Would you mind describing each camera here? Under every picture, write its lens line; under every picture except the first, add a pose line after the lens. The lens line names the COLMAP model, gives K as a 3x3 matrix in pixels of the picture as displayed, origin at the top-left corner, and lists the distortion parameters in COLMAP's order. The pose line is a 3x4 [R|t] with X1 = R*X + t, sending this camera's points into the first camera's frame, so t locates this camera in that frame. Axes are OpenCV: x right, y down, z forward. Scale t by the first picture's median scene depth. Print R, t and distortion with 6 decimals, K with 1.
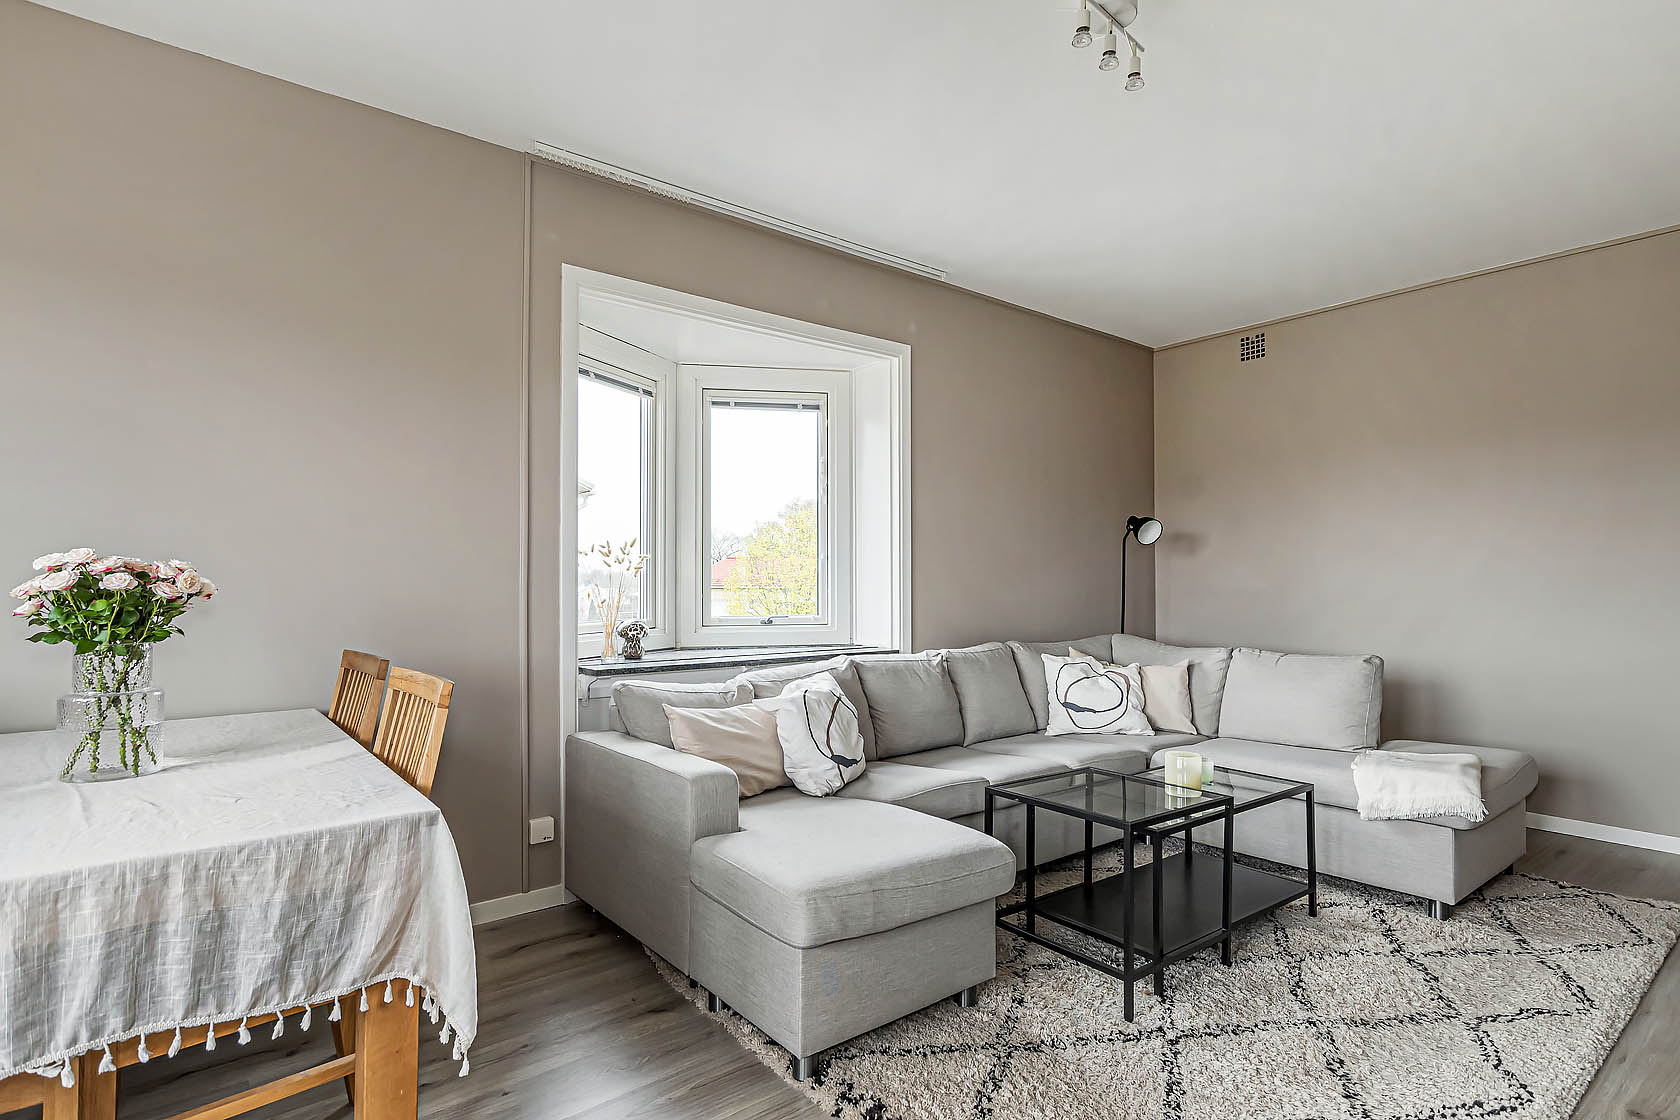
lens RADIAL K [[868.0, 0, 840.0], [0, 868.0, 560.0], [0, 0, 1]] dist [0.000031, -0.000400]
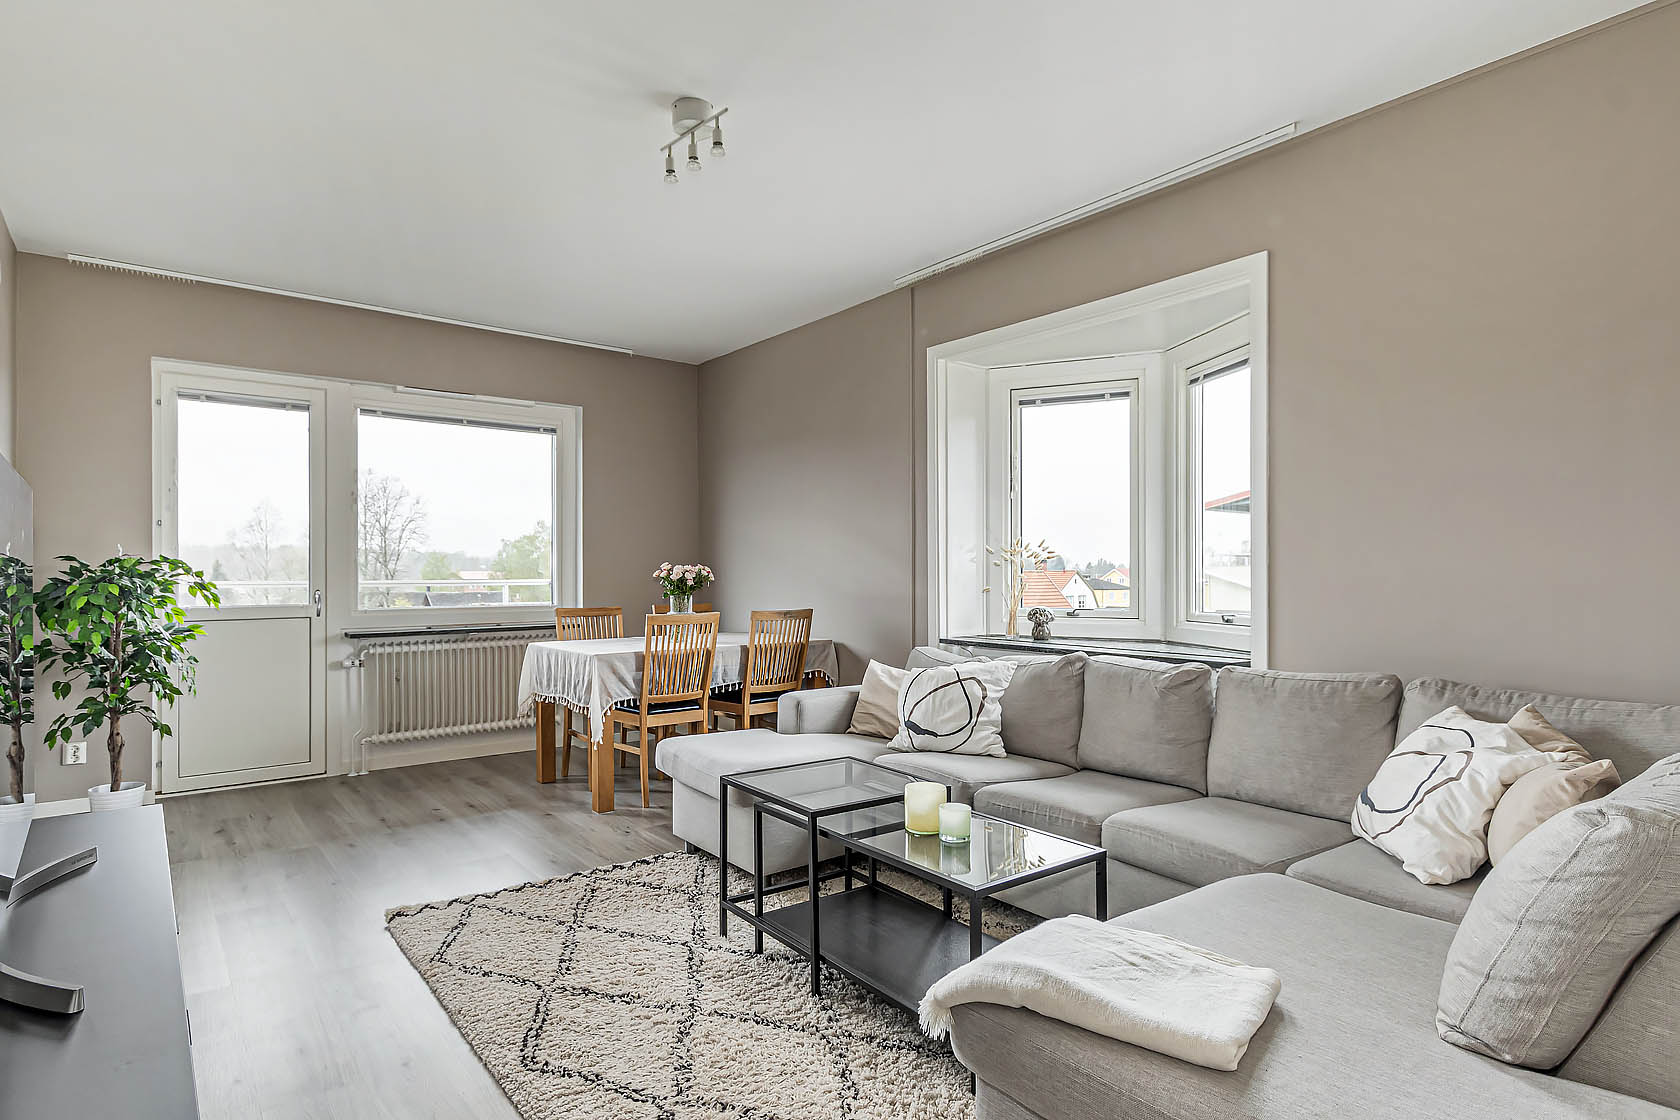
lens RADIAL K [[874.6, 0, 837.7], [0, 874.6, 581.8], [0, 0, 1]] dist [0.002115, 0.000226]
pose [[-0.008713, 0.004102, -0.999954, 2.129580], [0.023362, 0.999719, 0.003898, 0.054444], [0.999689, -0.023326, -0.008807, 1.653607]]
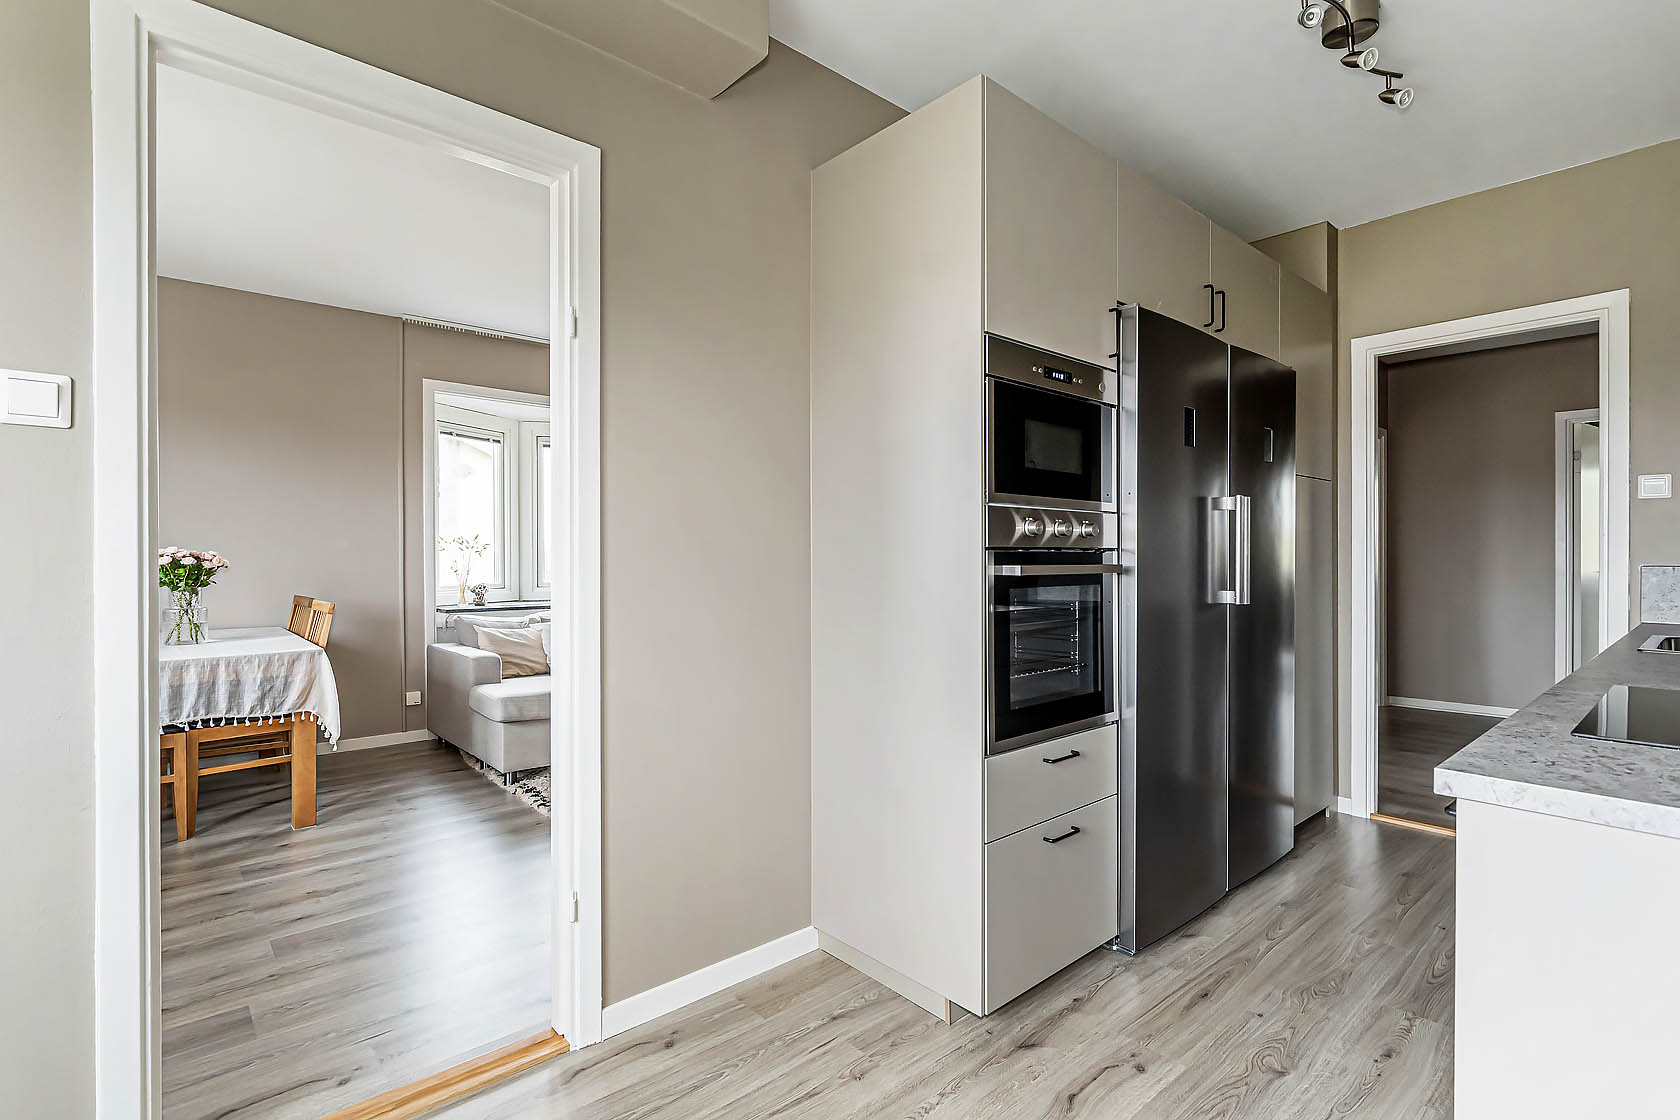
lens RADIAL K [[796.9, 0, 840.0], [0, 796.9, 560.0], [0, 0, 1]] dist [-0.001420, -0.000574]
pose [[0.998681, -0.000148, 0.051344, 0.849089], [-0.001343, 0.999579, 0.028994, -0.043938], [-0.051327, -0.029025, 0.998260, -1.282161]]
